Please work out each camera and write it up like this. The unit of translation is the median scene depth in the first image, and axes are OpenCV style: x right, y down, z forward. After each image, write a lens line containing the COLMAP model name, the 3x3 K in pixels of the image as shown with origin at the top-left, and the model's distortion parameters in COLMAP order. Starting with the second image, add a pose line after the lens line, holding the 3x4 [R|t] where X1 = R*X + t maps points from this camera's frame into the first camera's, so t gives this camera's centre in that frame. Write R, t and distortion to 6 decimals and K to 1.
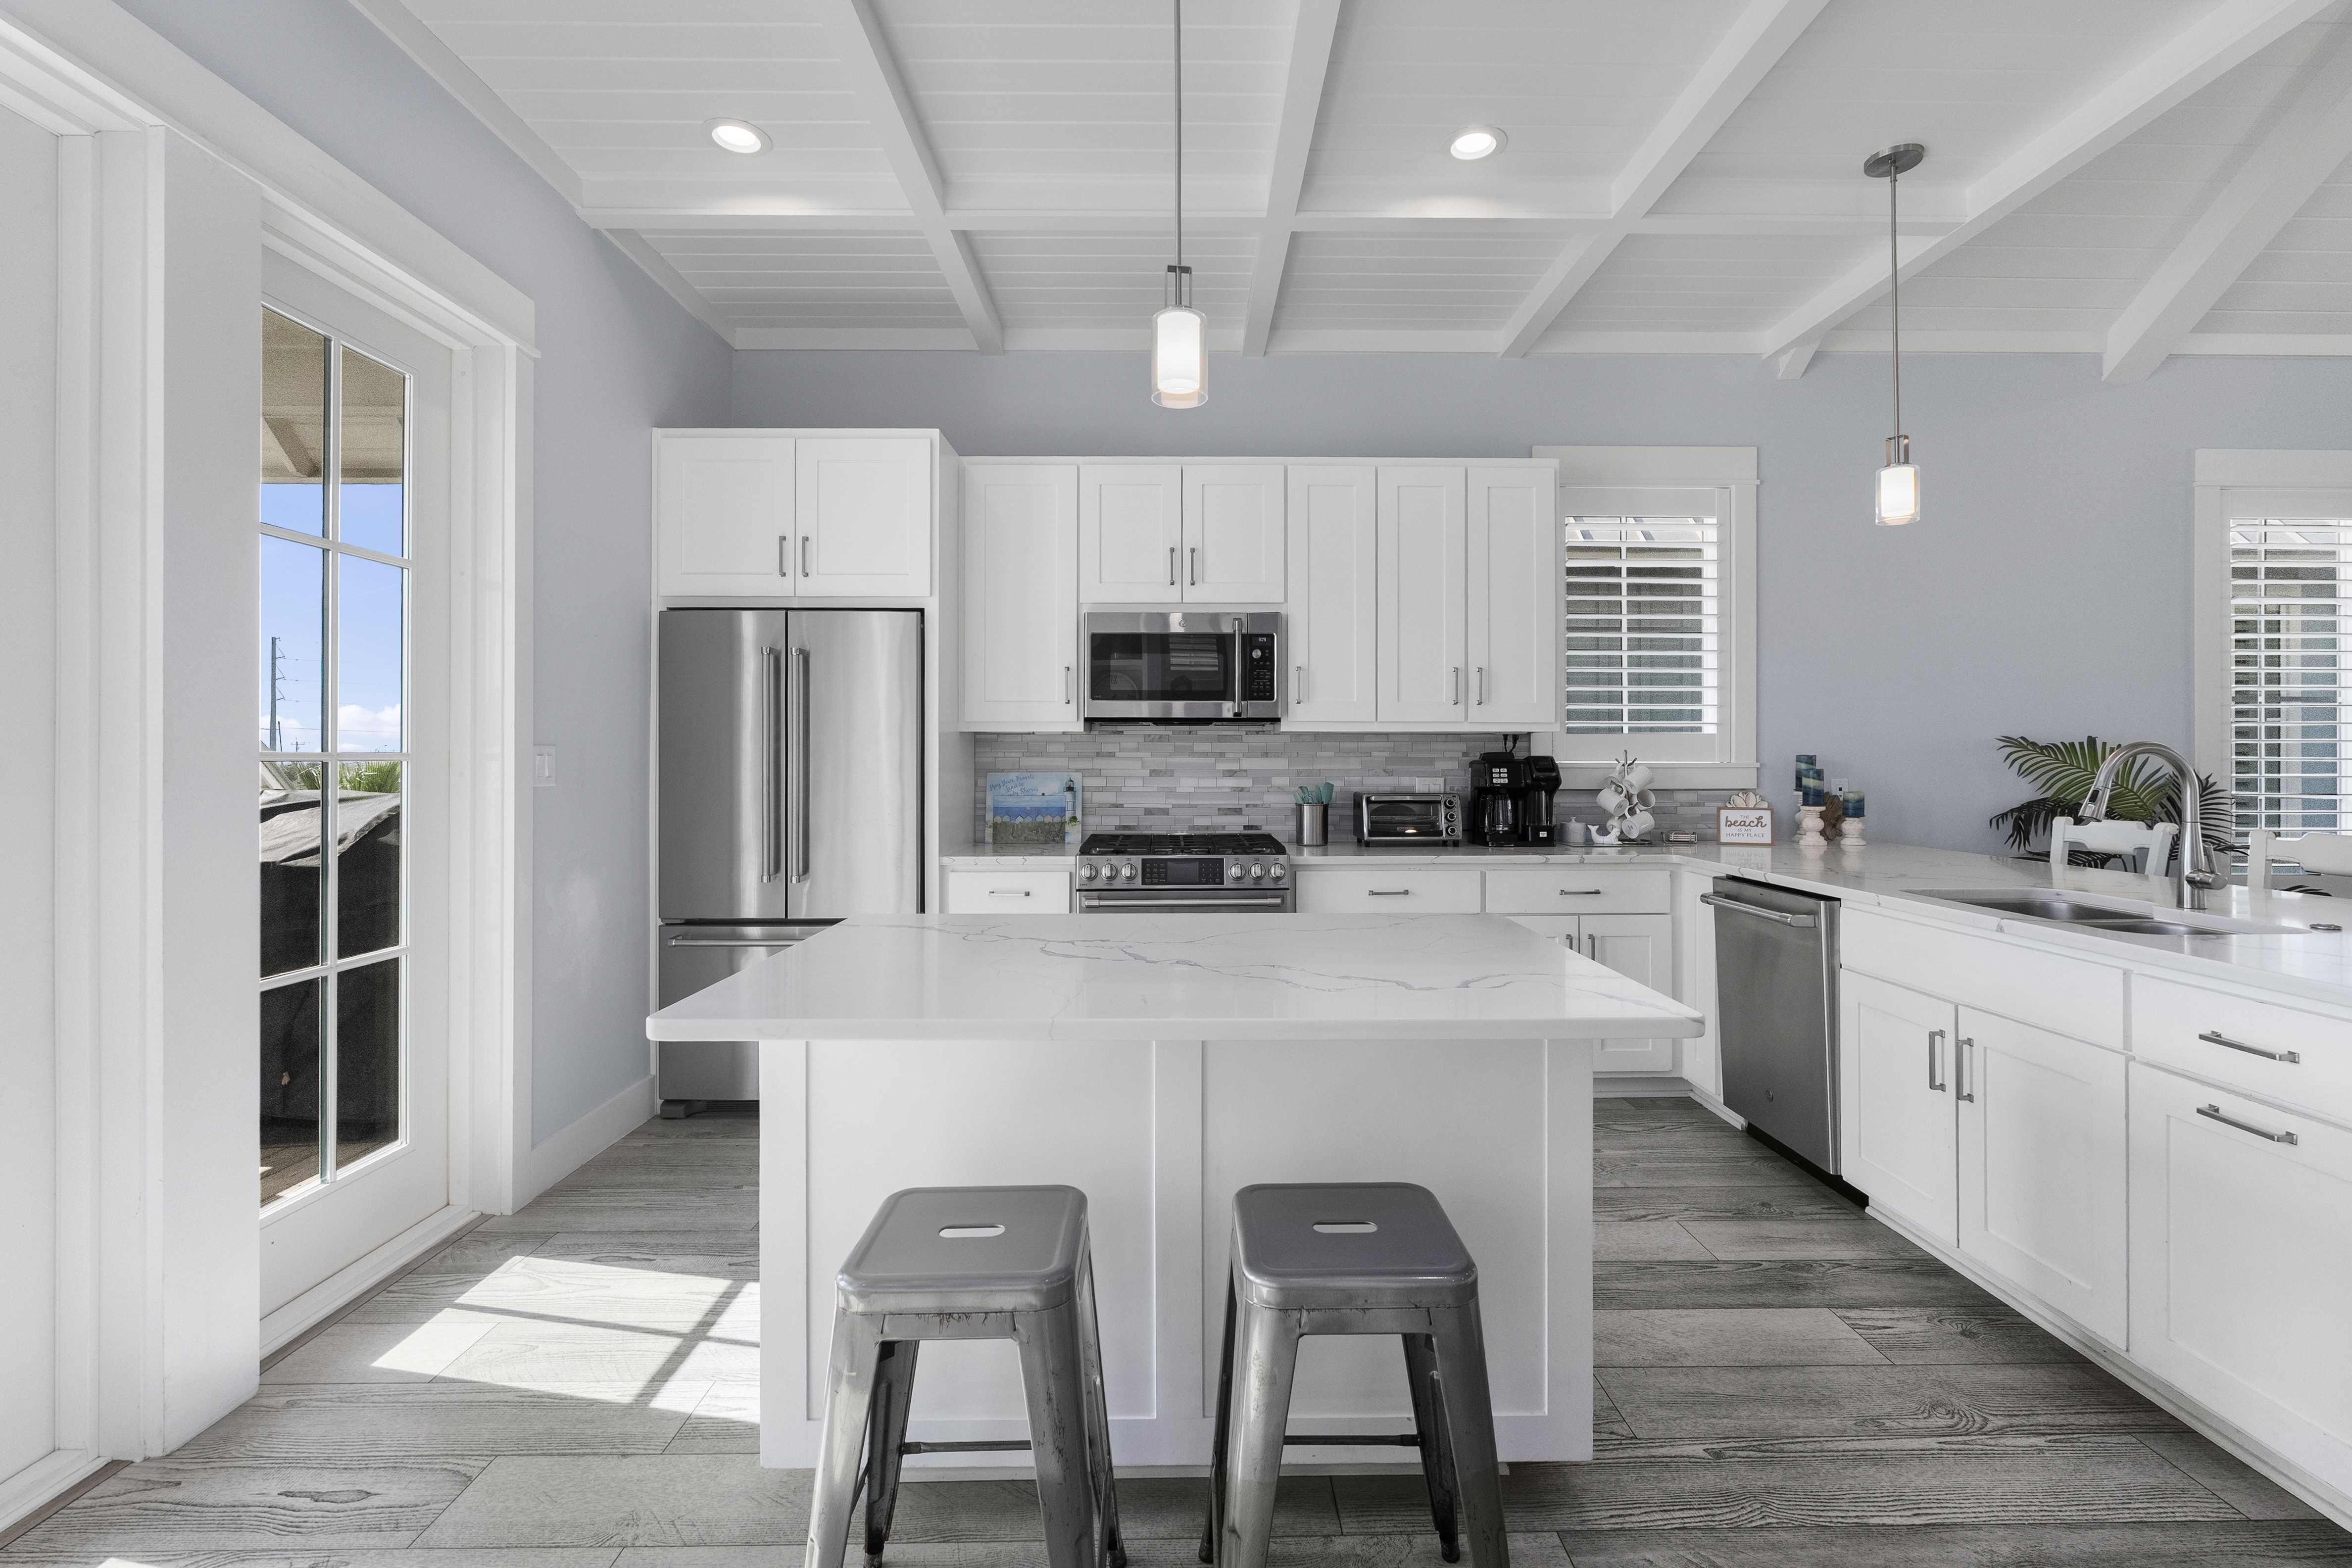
lens RADIAL K [[1034.6, 0, 1167.3], [0, 1034.6, 748.4], [0, 0, 1]] dist [-0.002680, -0.000013]
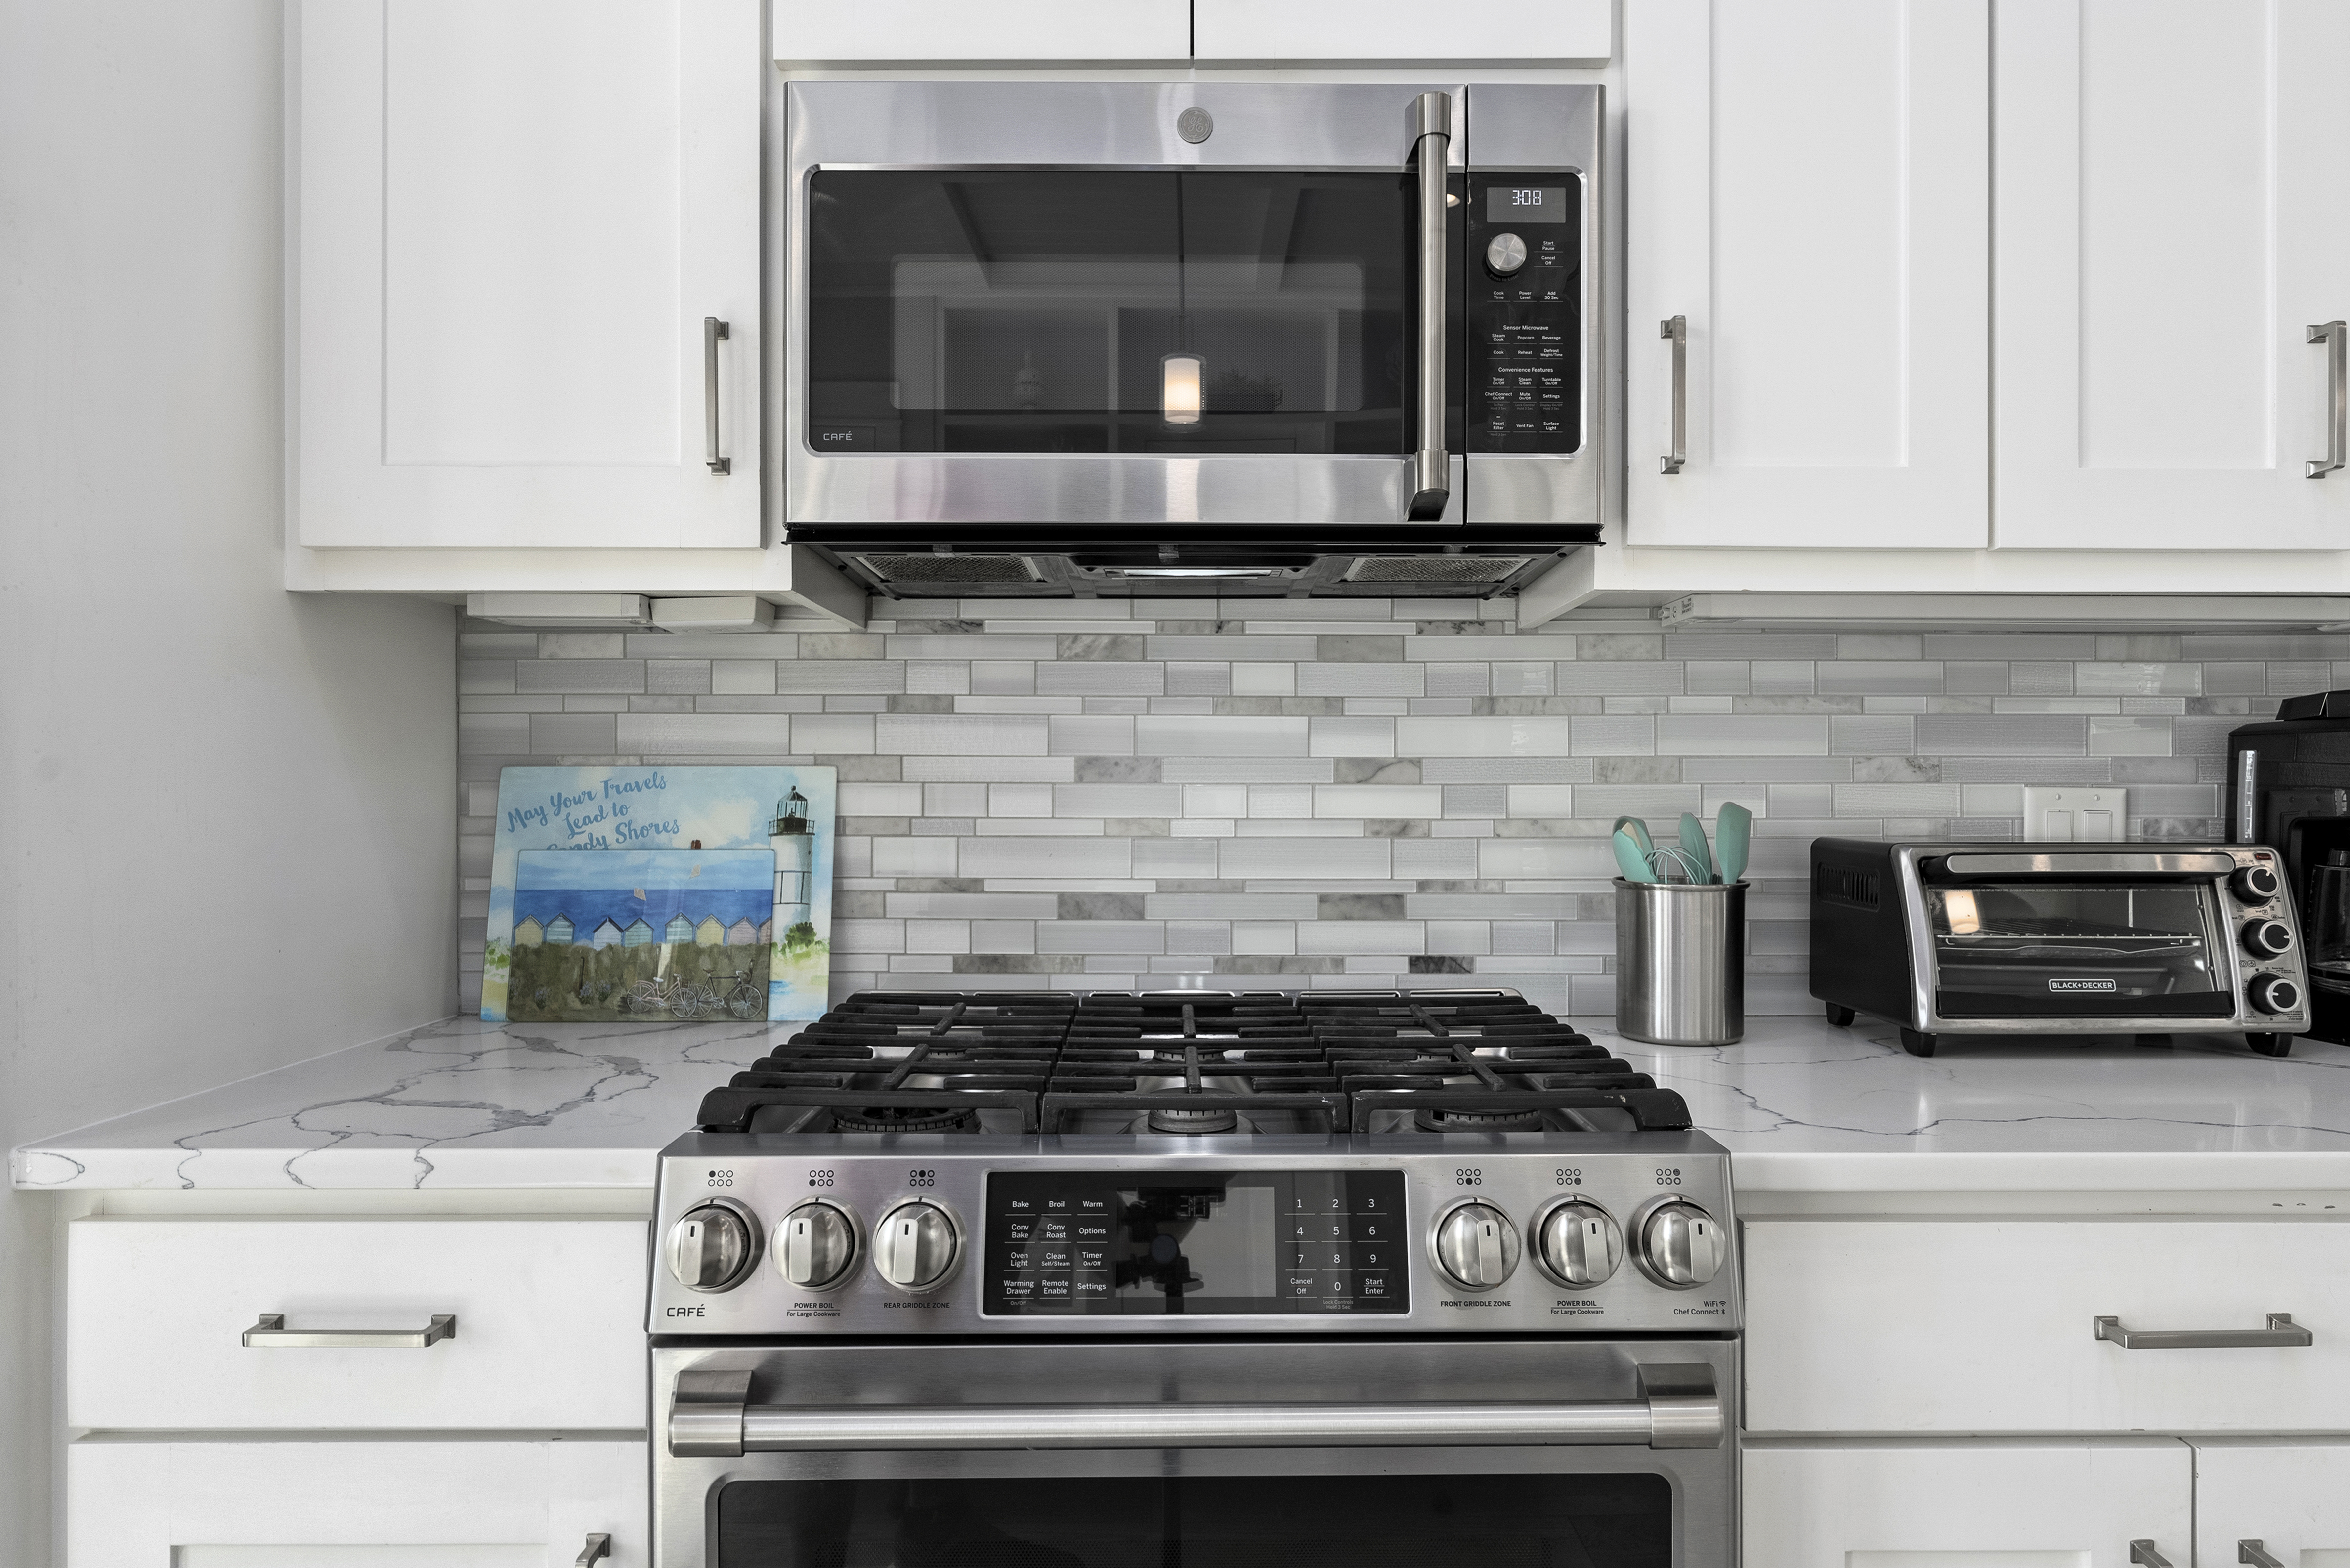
lens RADIAL K [[1495.9, 0, 1149.2], [0, 1495.9, 783.0], [0, 0, 1]] dist [0.004279, 0.001336]
pose [[0.999920, 0.001515, -0.012544, 0.007921], [-0.001482, 0.999995, 0.002626, 0.026610], [0.012548, -0.002607, 0.999918, 0.597395]]
